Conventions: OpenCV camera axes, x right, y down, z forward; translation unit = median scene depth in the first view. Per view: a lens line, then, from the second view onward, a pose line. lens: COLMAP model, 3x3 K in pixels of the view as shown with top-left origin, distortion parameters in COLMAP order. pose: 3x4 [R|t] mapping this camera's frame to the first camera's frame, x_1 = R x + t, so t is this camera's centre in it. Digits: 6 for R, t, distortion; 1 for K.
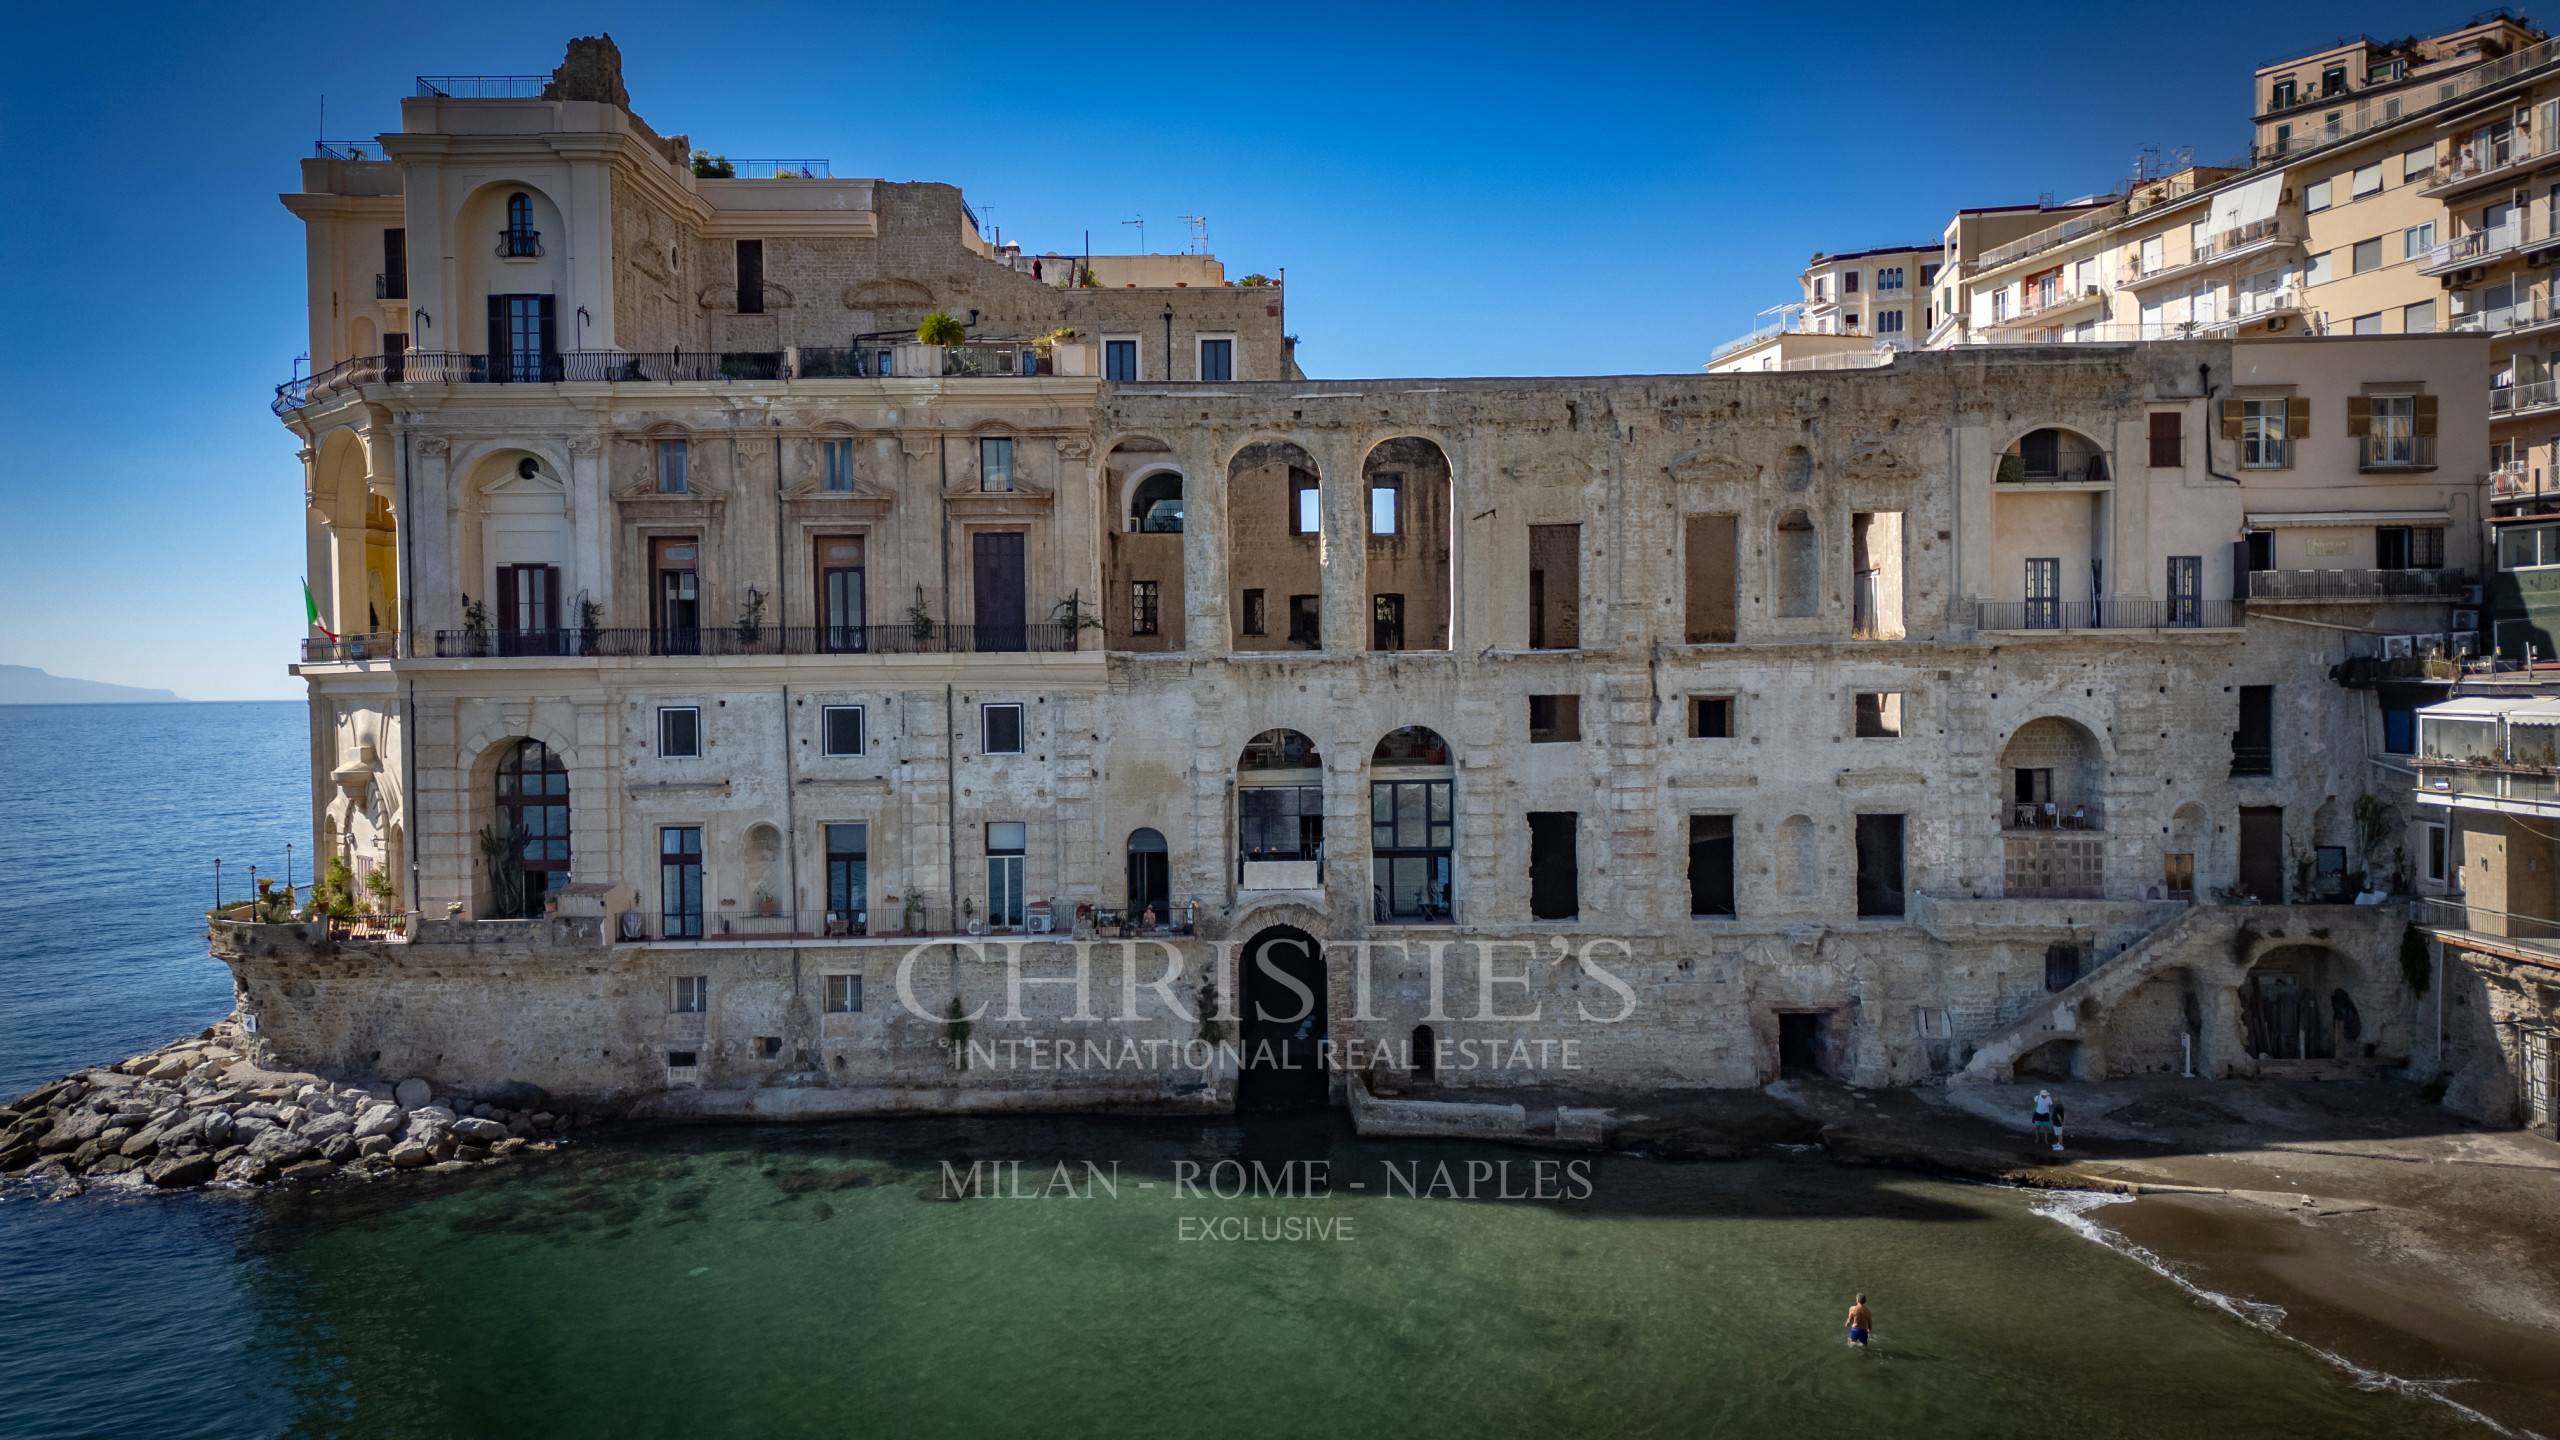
lens RADIAL K [[1782.6, 0, 1280.0], [0, 1782.6, 720.0], [0, 0, 1]] dist [0.064630, -0.057104]
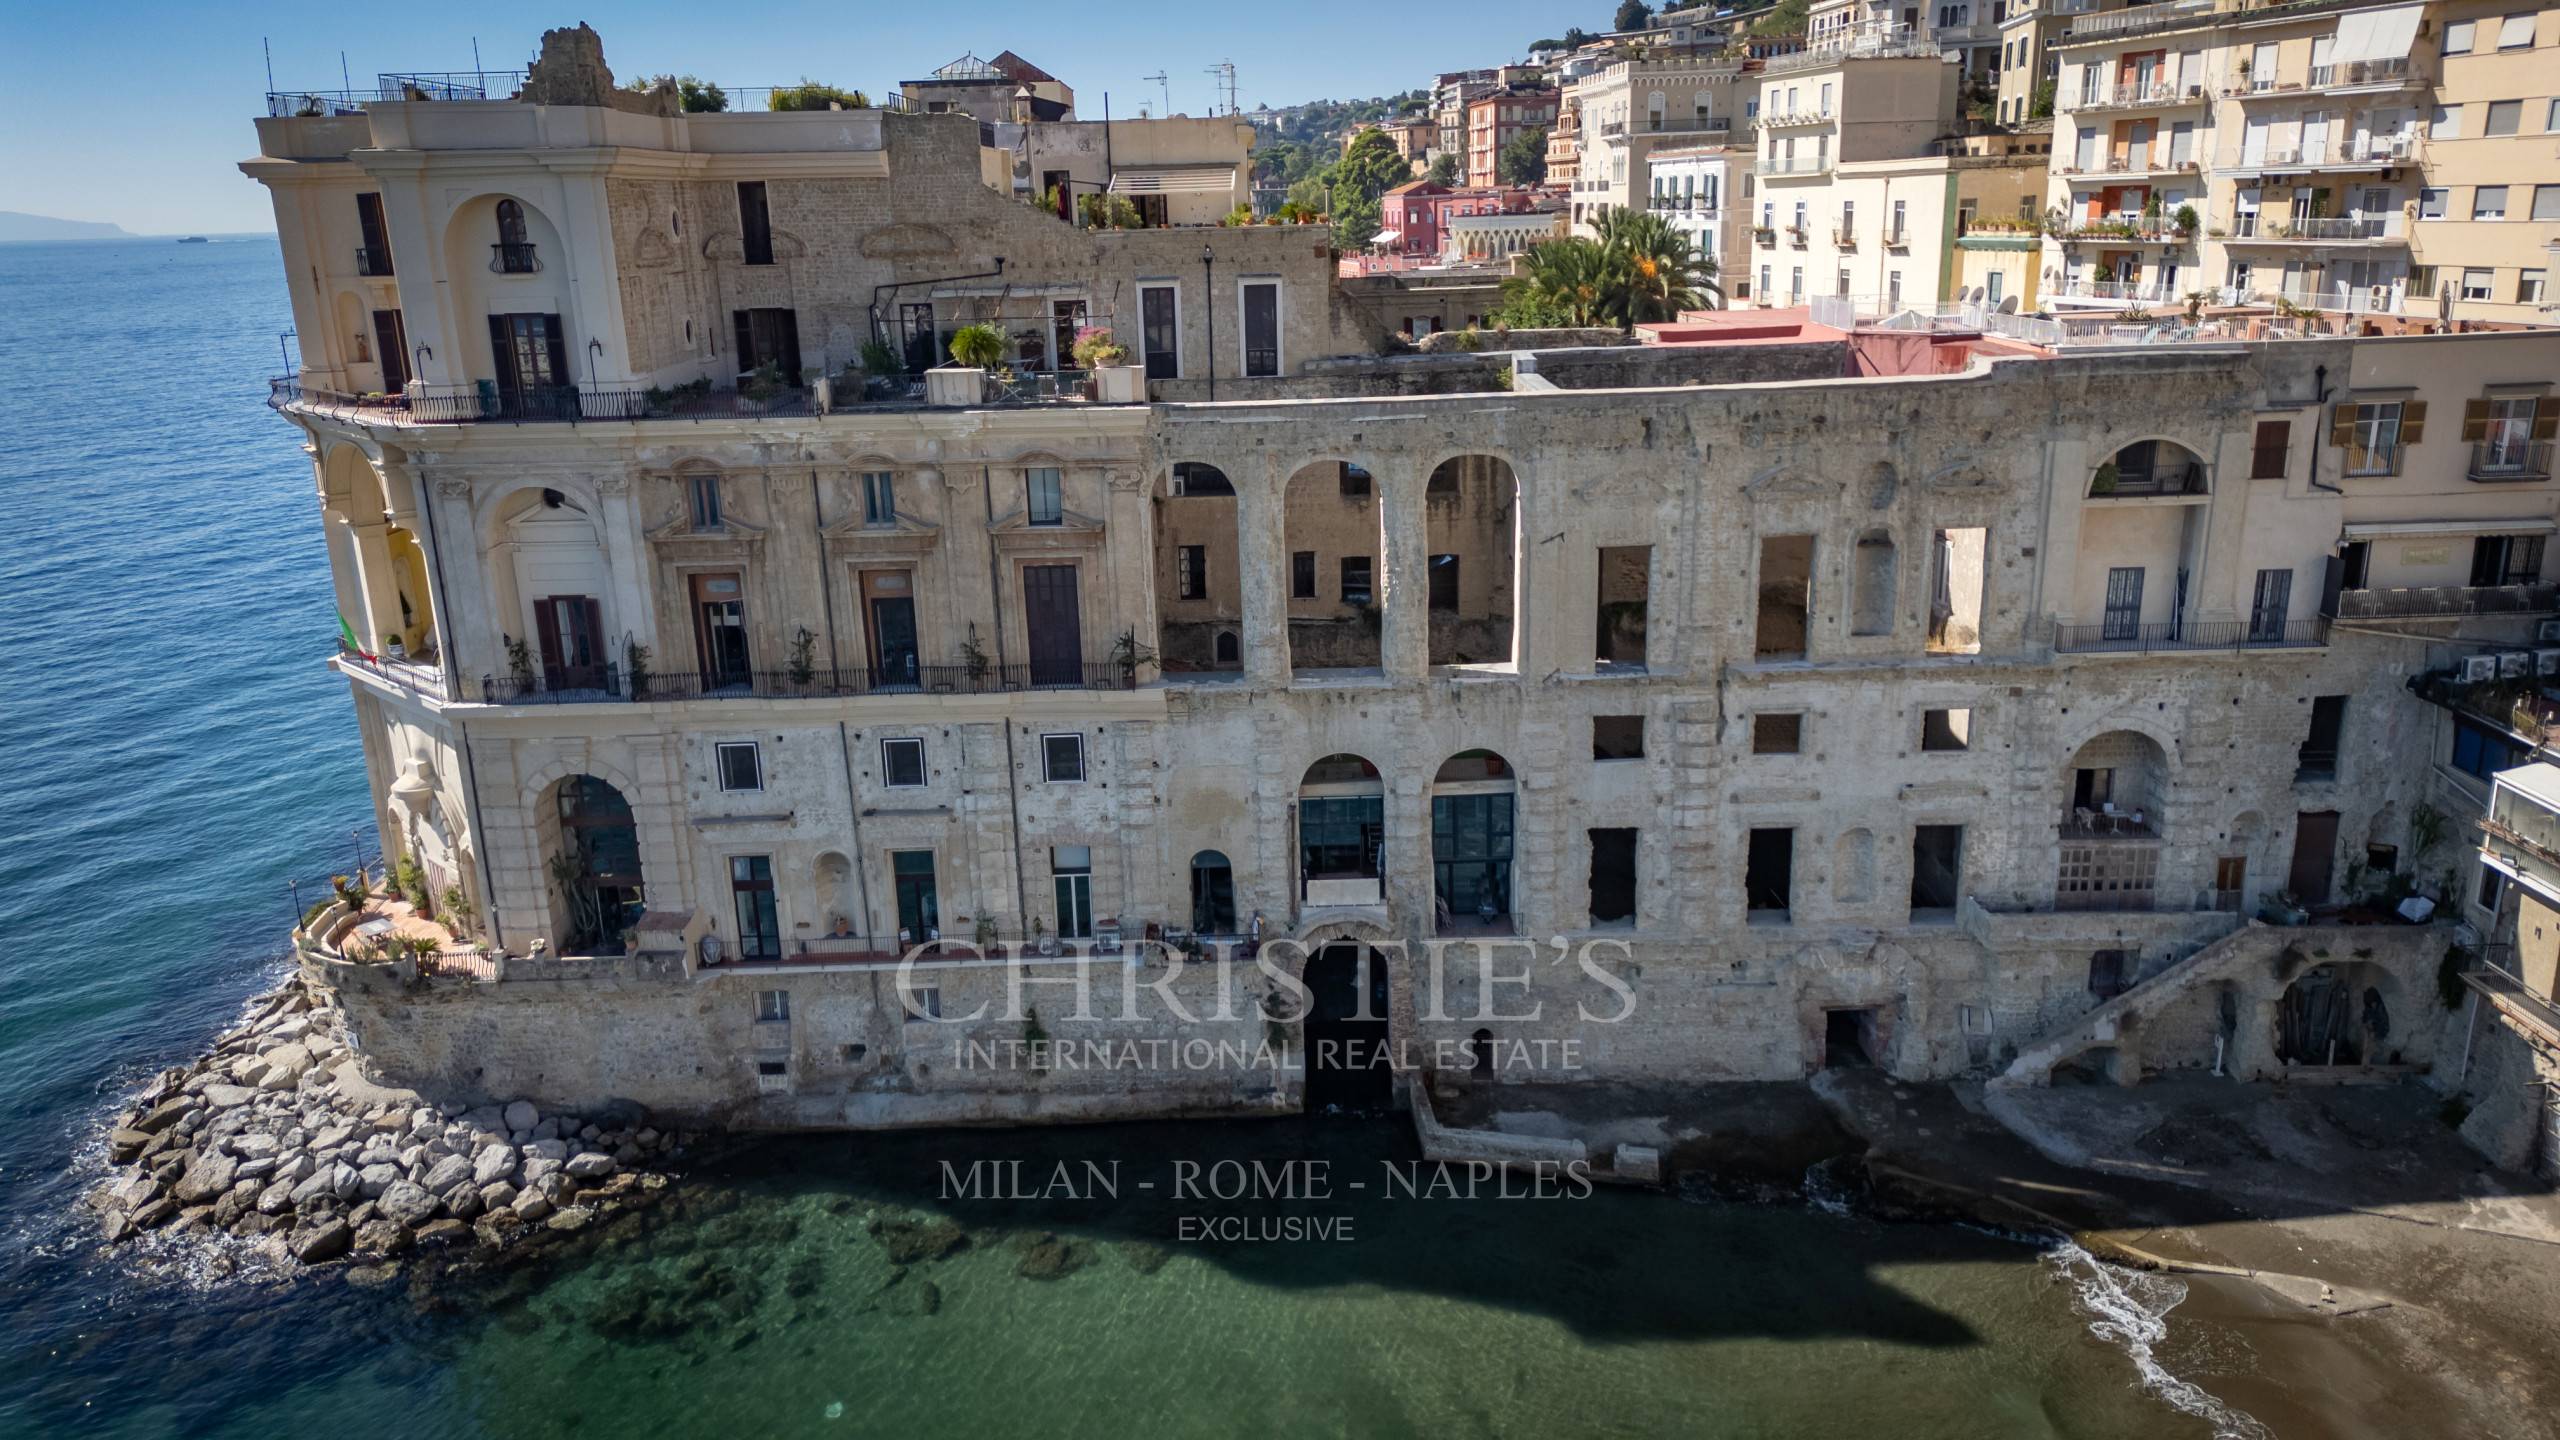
lens RADIAL K [[1782.6, 0, 1280.0], [0, 1782.6, 720.0], [0, 0, 1]] dist [0.064630, -0.057104]
pose [[0.999829, -0.018484, 0.000602, -0.034875], [0.017705, 0.966090, 0.257598, -0.270634], [-0.005343, -0.257543, 0.966252, 0.044138]]
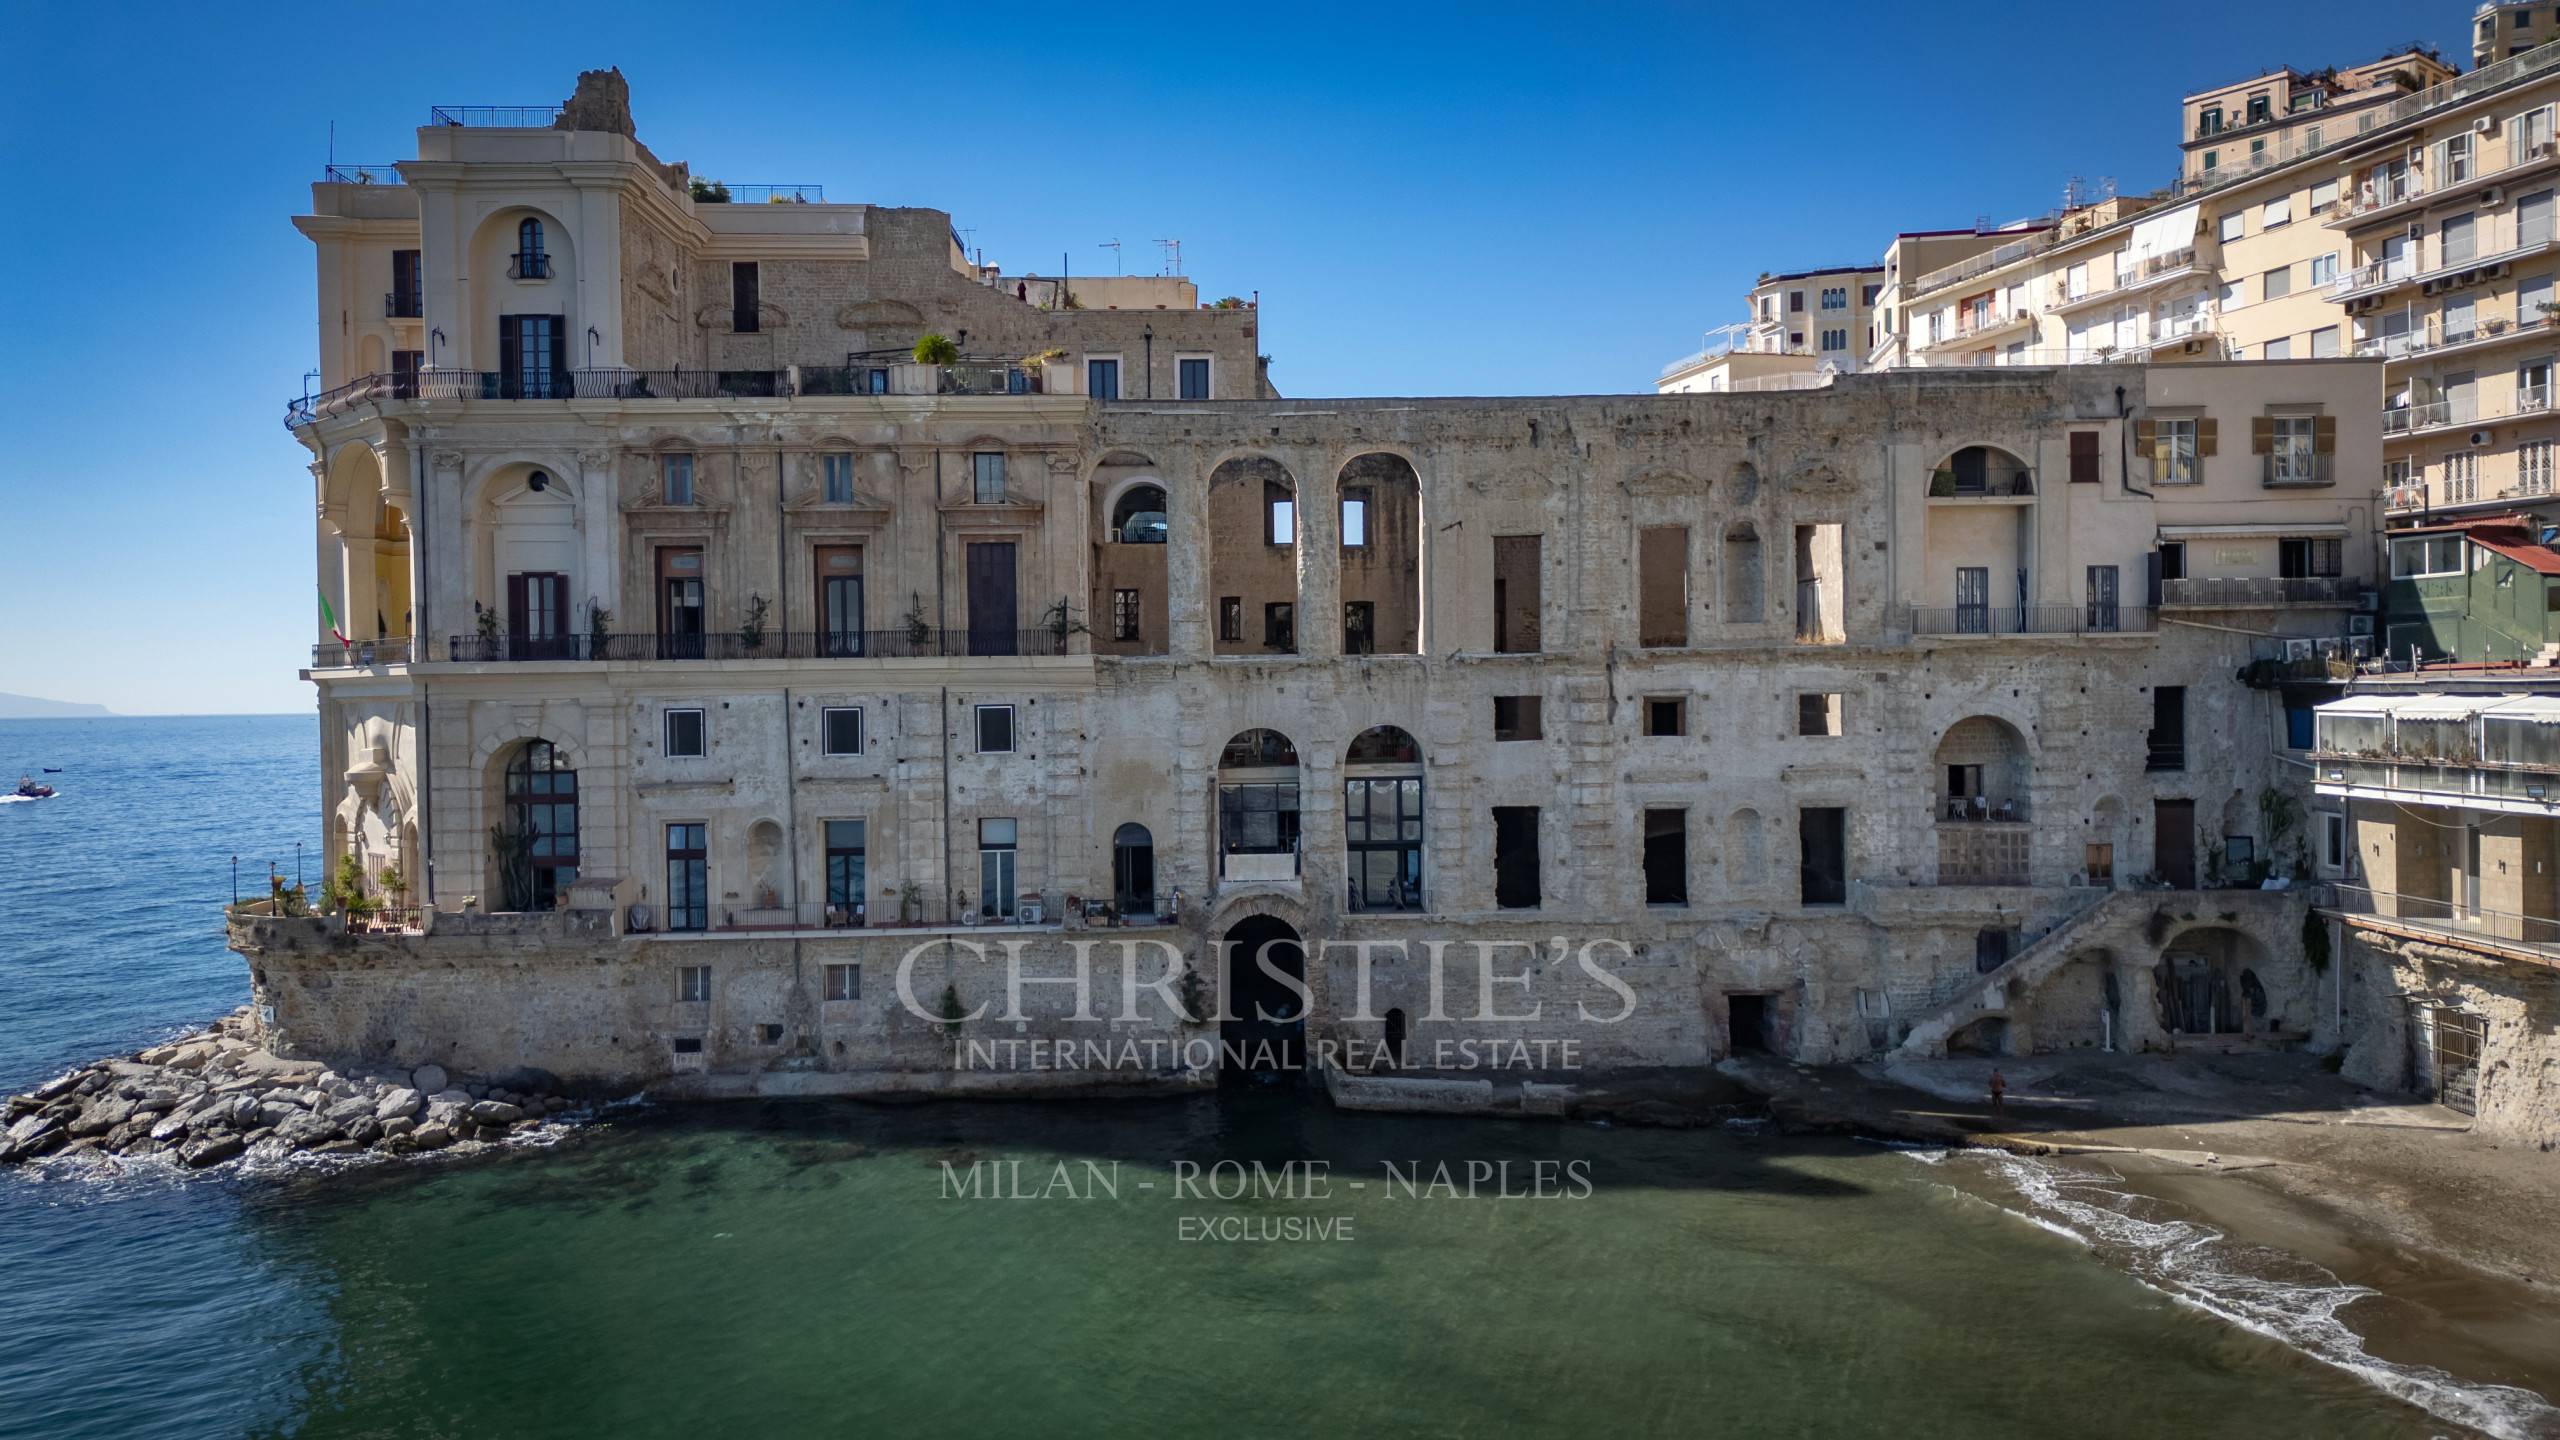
lens RADIAL K [[1782.6, 0, 1280.0], [0, 1782.6, 720.0], [0, 0, 1]] dist [0.064630, -0.057104]
pose [[0.999663, -0.001854, 0.025881, -0.014856], [0.002030, 0.999975, -0.006746, 0.007026], [-0.025868, 0.006797, 0.999642, -0.055550]]
